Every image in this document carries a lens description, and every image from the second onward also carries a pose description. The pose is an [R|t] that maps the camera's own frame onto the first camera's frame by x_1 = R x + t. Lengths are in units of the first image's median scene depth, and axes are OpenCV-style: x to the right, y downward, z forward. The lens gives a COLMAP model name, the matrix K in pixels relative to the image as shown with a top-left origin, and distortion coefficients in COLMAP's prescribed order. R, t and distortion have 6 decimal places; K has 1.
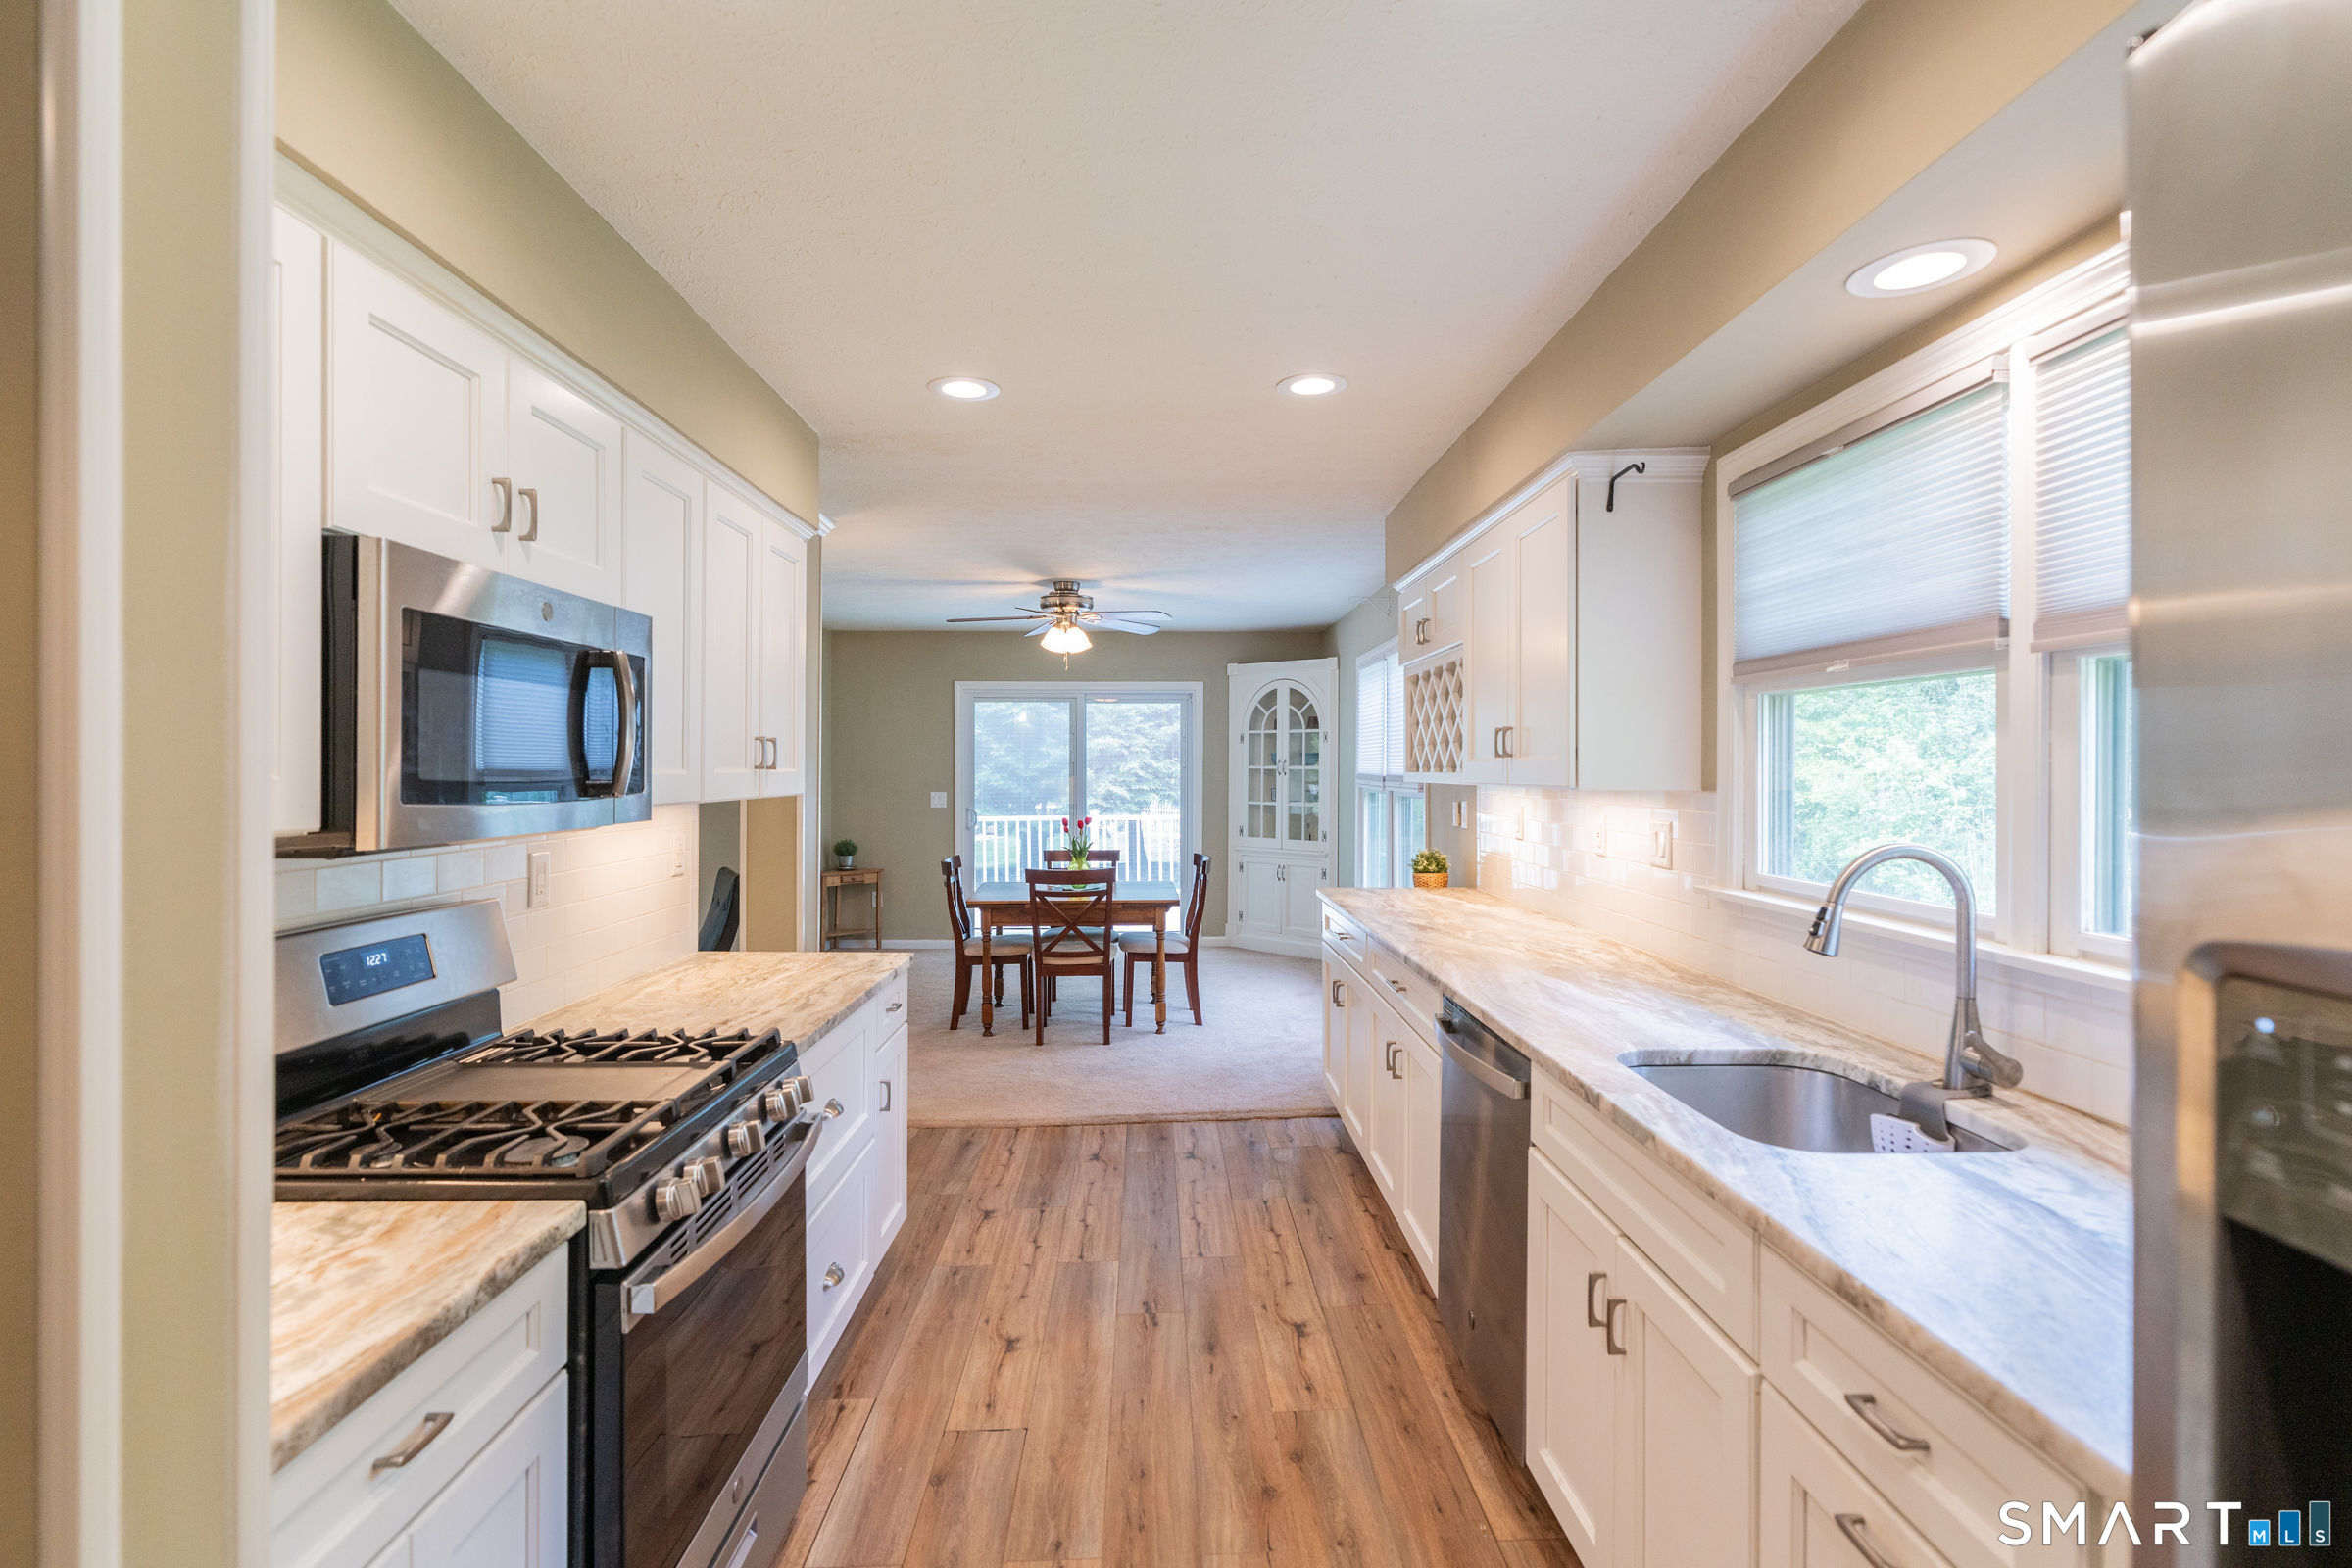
lens RADIAL K [[1112.9, 0, 1120.2], [0, 1112.9, 765.0], [0, 0, 1]] dist [-0.002372, 0.001314]
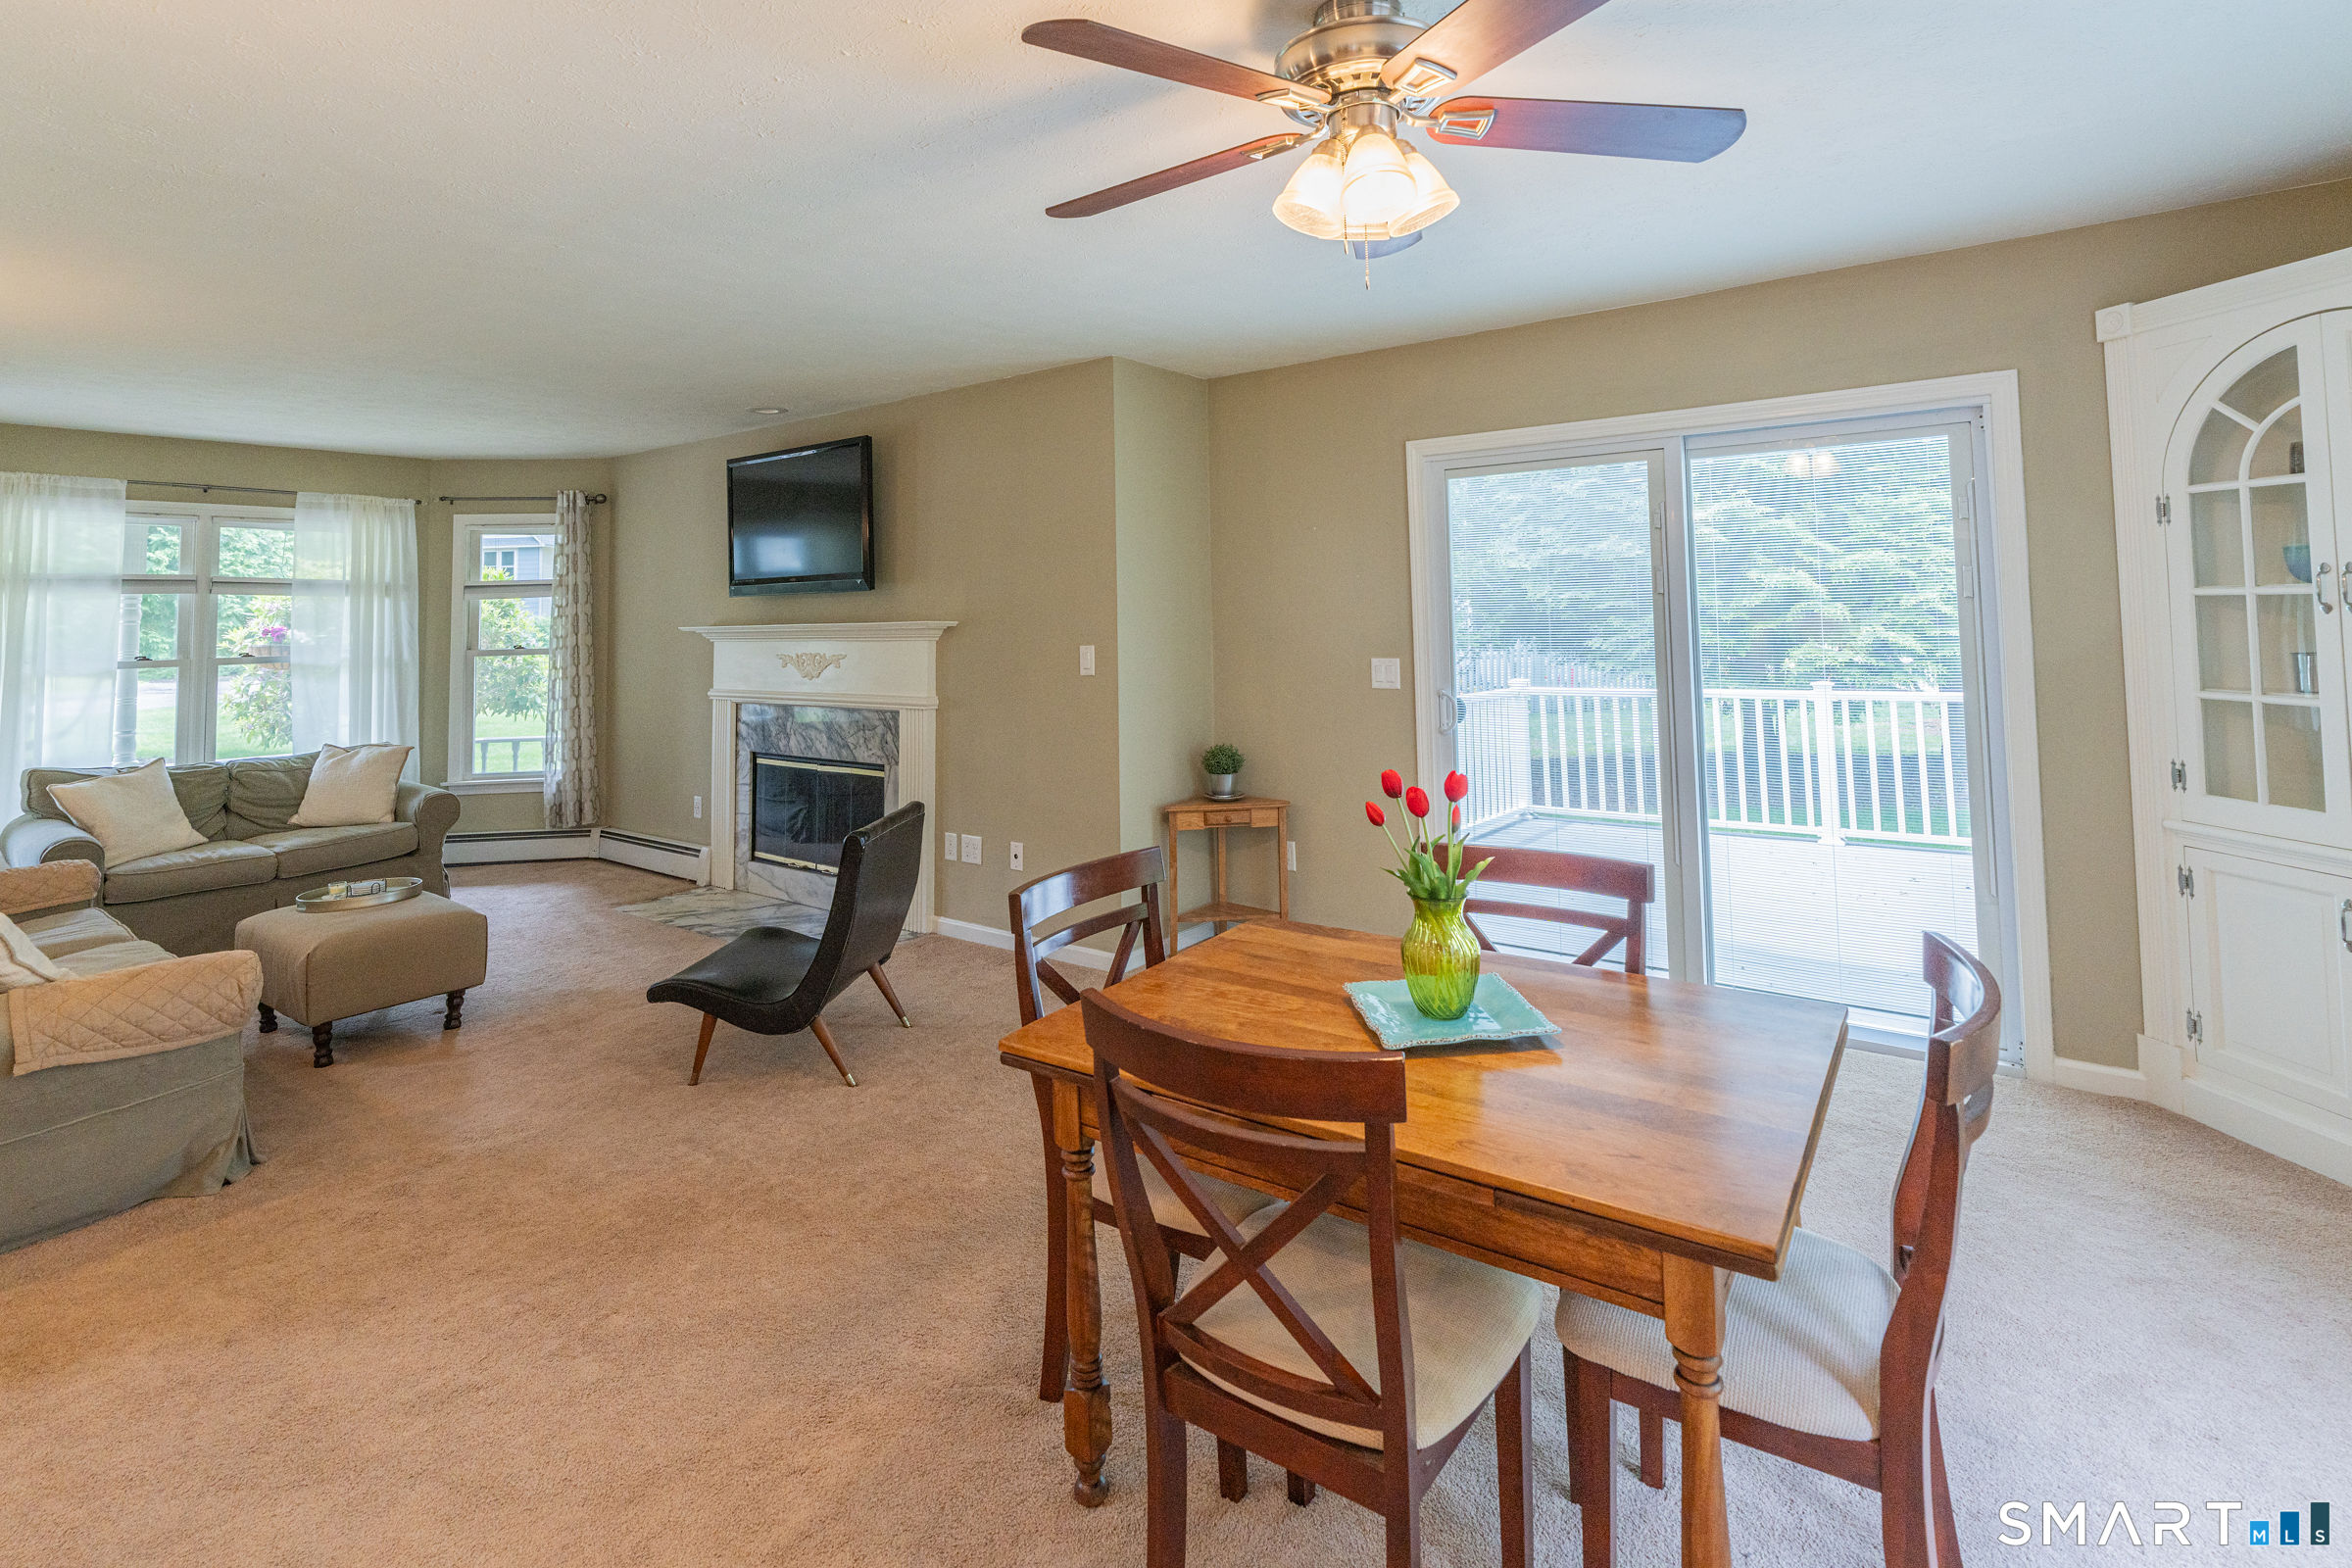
lens RADIAL K [[1112.9, 0, 1194.6], [0, 1112.9, 556.6], [0, 0, 1]] dist [-0.002372, 0.001314]
pose [[0.815459, -0.045980, -0.576986, 0.063783], [0.020181, 0.998492, -0.051047, 0.002209], [0.578463, 0.029983, 0.815157, 0.554624]]
